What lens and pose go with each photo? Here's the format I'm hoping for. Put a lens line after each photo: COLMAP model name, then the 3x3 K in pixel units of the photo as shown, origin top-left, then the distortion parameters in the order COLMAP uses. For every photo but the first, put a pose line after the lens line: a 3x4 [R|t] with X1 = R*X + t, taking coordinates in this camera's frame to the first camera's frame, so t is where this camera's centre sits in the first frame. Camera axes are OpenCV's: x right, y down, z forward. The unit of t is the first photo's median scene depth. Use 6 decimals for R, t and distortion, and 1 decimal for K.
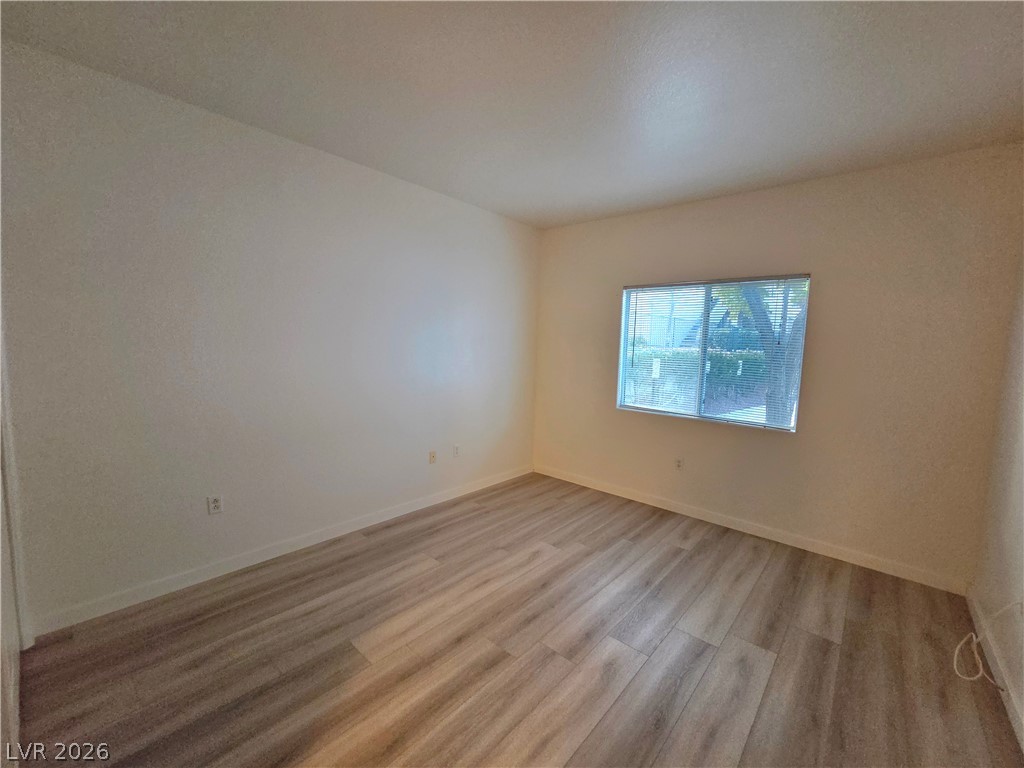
lens RADIAL K [[418.0, 0, 516.1], [0, 418.0, 382.9], [0, 0, 1]] dist [-0.002665, -0.000043]
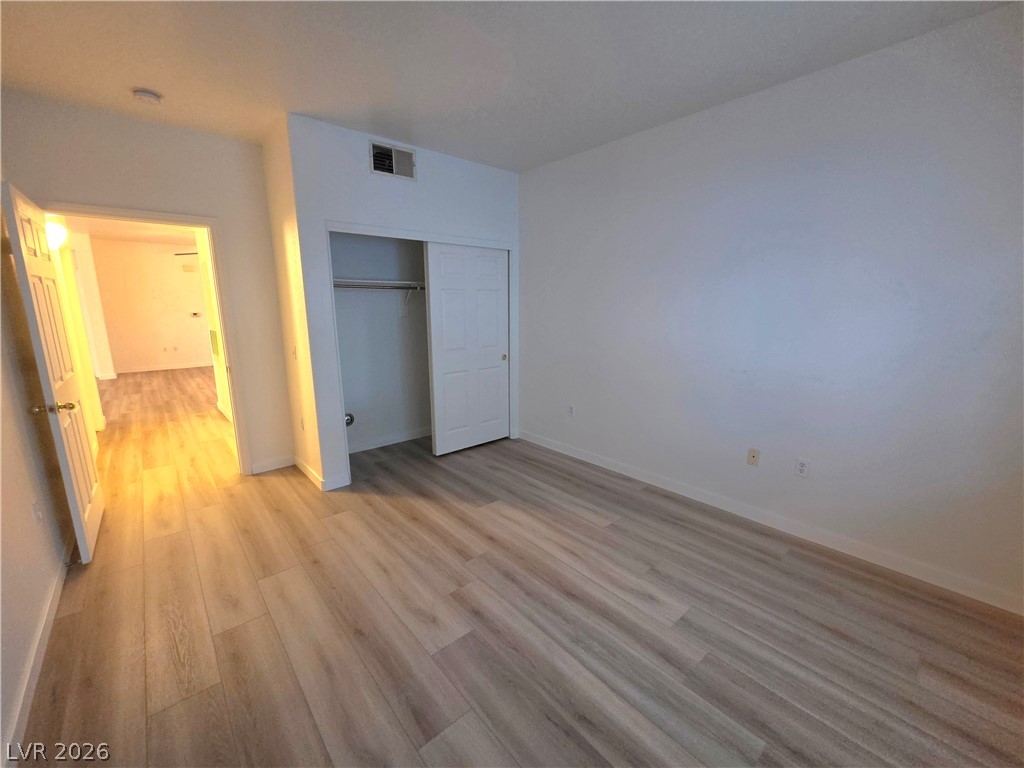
lens RADIAL K [[418.0, 0, 516.5], [0, 418.0, 387.0], [0, 0, 1]] dist [-0.002665, -0.000043]
pose [[-0.128128, 0.165497, -0.977852, 0.761495], [-0.094332, 0.979475, 0.178132, -0.053140], [0.987261, 0.115067, -0.109887, 0.865257]]
